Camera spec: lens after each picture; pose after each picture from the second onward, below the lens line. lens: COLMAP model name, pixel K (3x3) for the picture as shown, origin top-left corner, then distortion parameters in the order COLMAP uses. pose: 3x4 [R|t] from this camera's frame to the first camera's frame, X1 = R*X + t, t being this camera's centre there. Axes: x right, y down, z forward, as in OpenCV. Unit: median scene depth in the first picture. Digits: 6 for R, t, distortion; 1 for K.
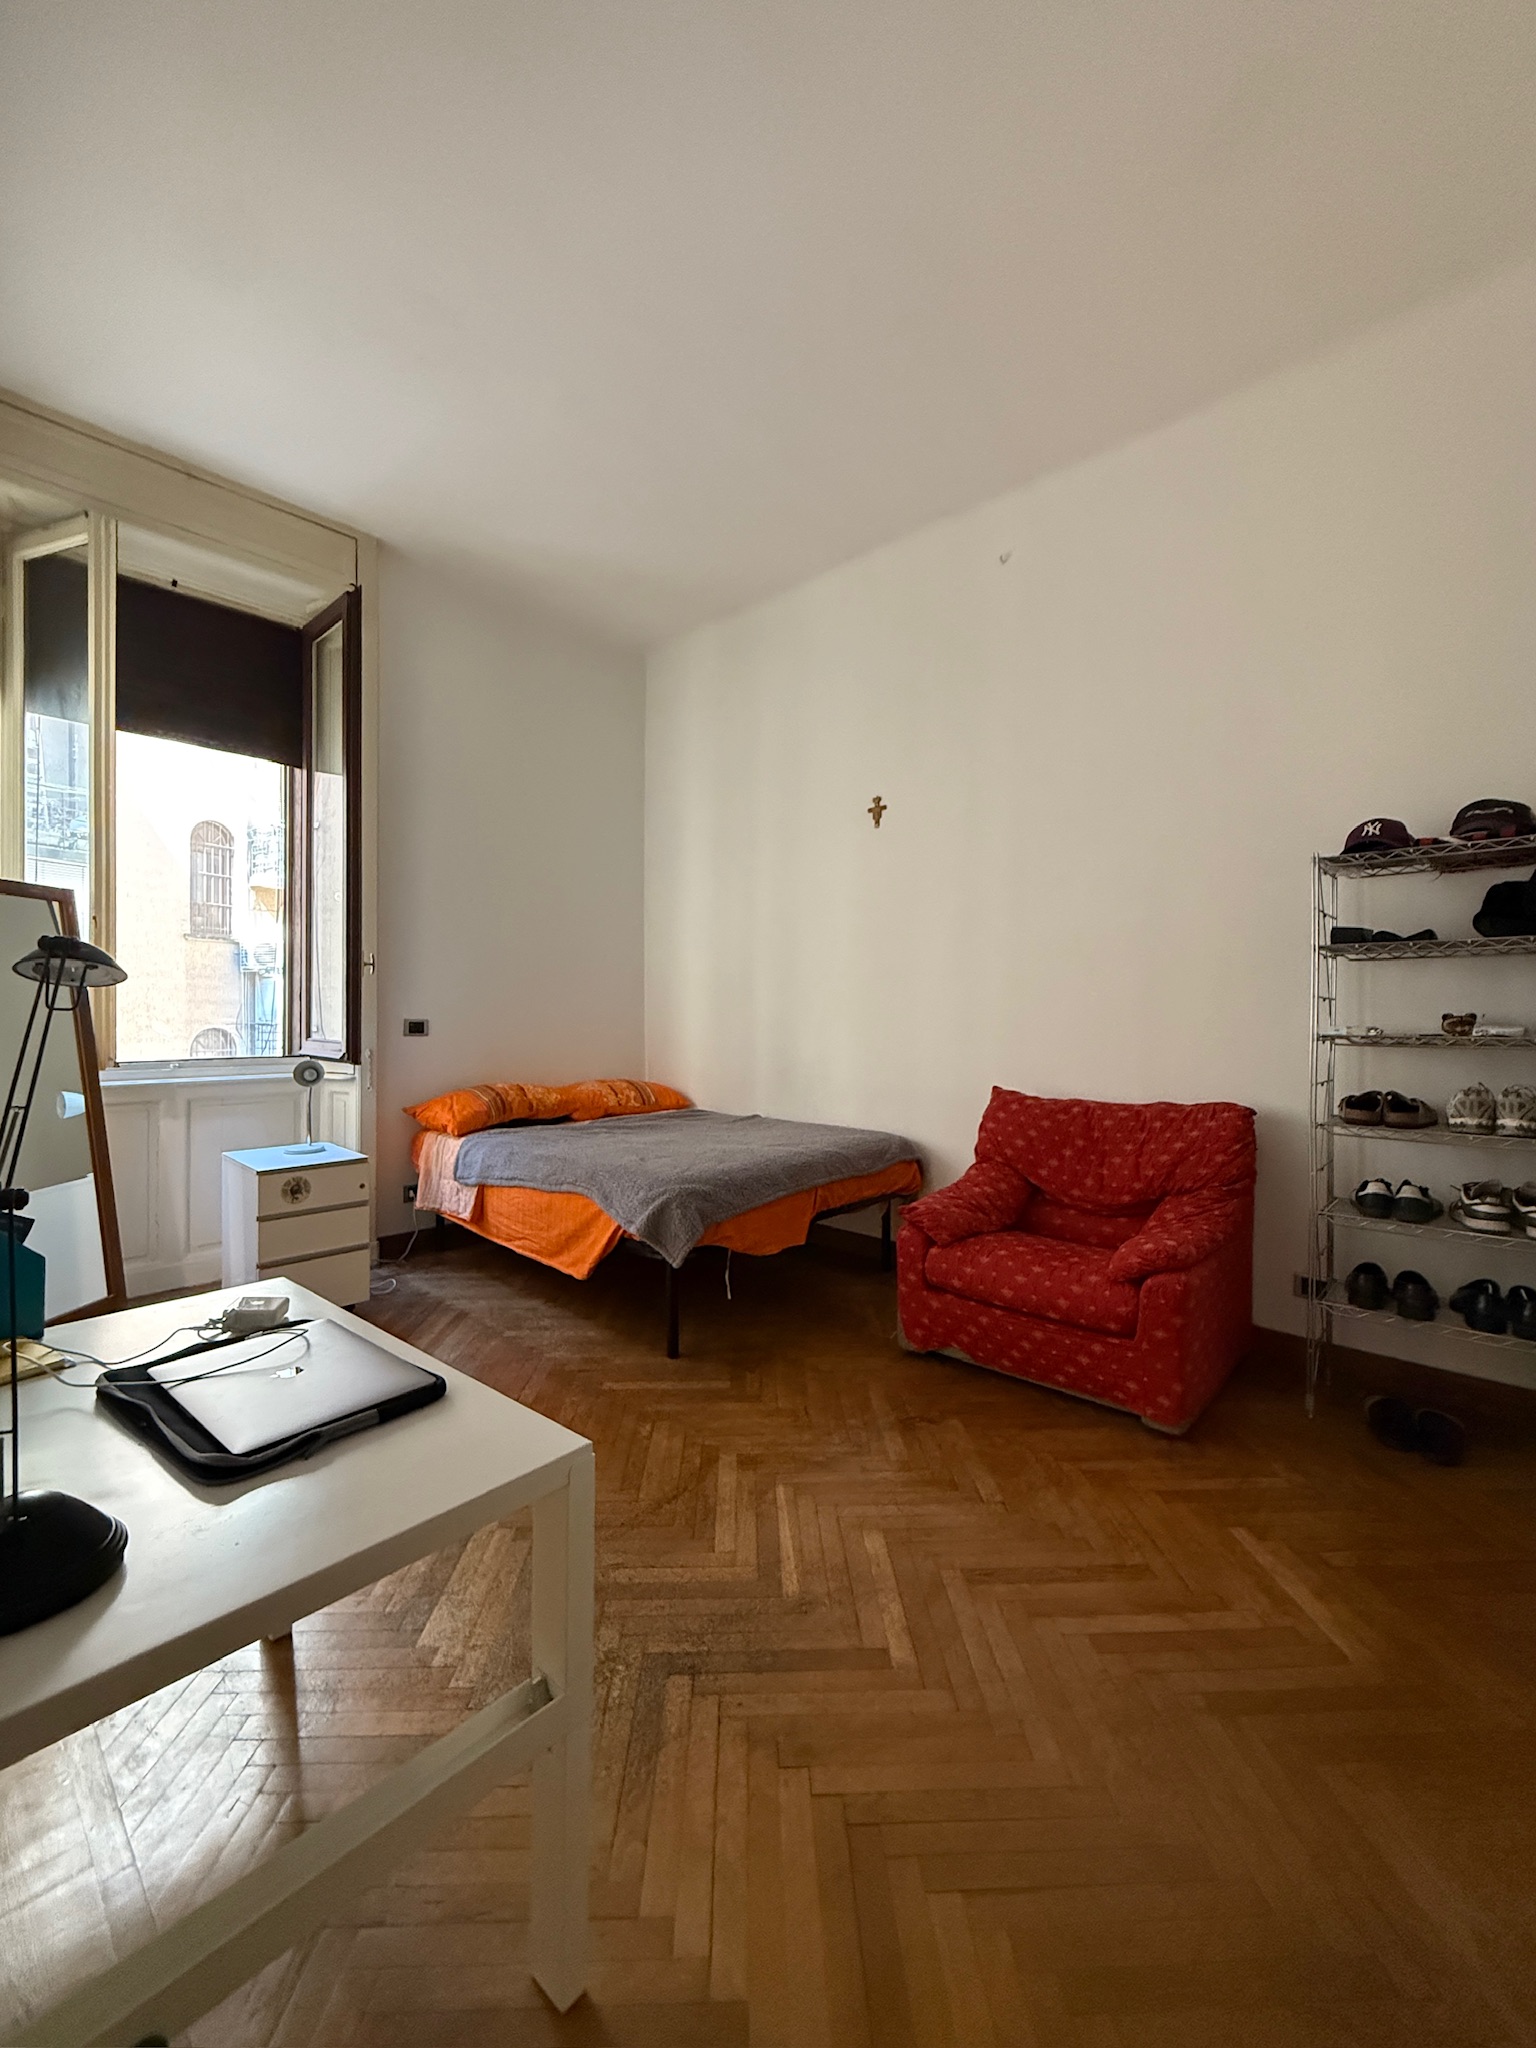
lens RADIAL K [[815.5, 0, 772.5], [0, 815.5, 1019.8], [0, 0, 1]] dist [-0.006495, 0.000037]
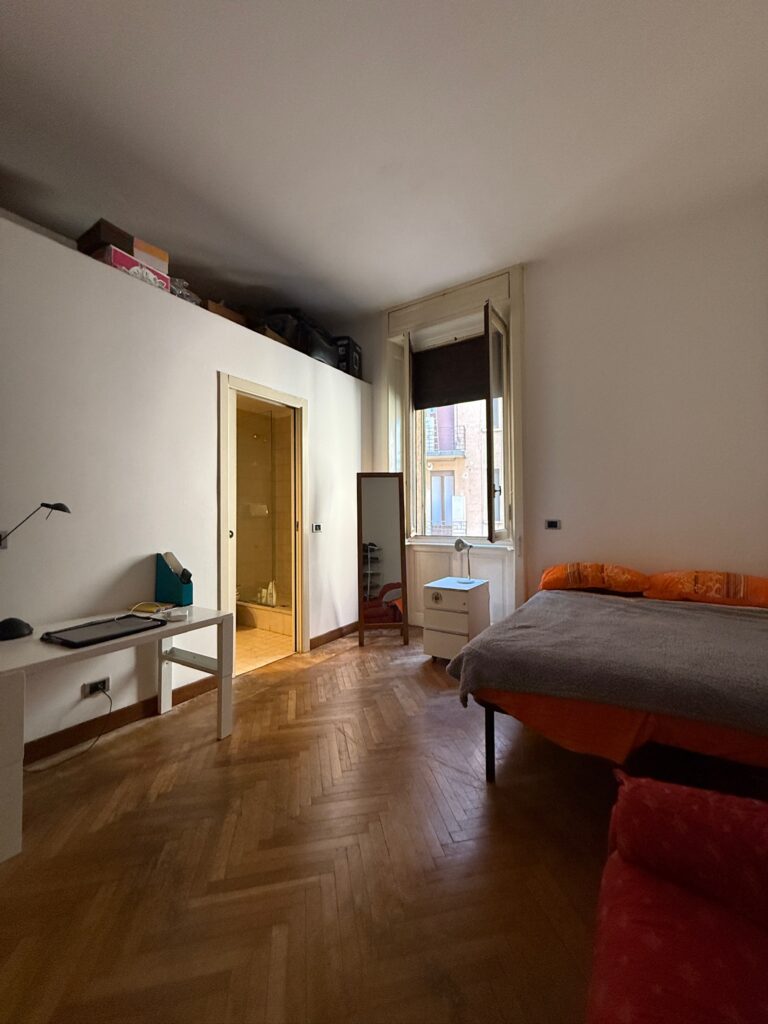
lens RADIAL K [[407.7, 0, 386.4], [0, 407.7, 510.0], [0, 0, 1]] dist [-0.006495, 0.000037]
pose [[0.176778, -0.014124, -0.984149, 0.365748], [-0.002346, 0.999888, -0.014771, -0.007924], [0.984248, 0.004920, 0.176725, 0.516900]]
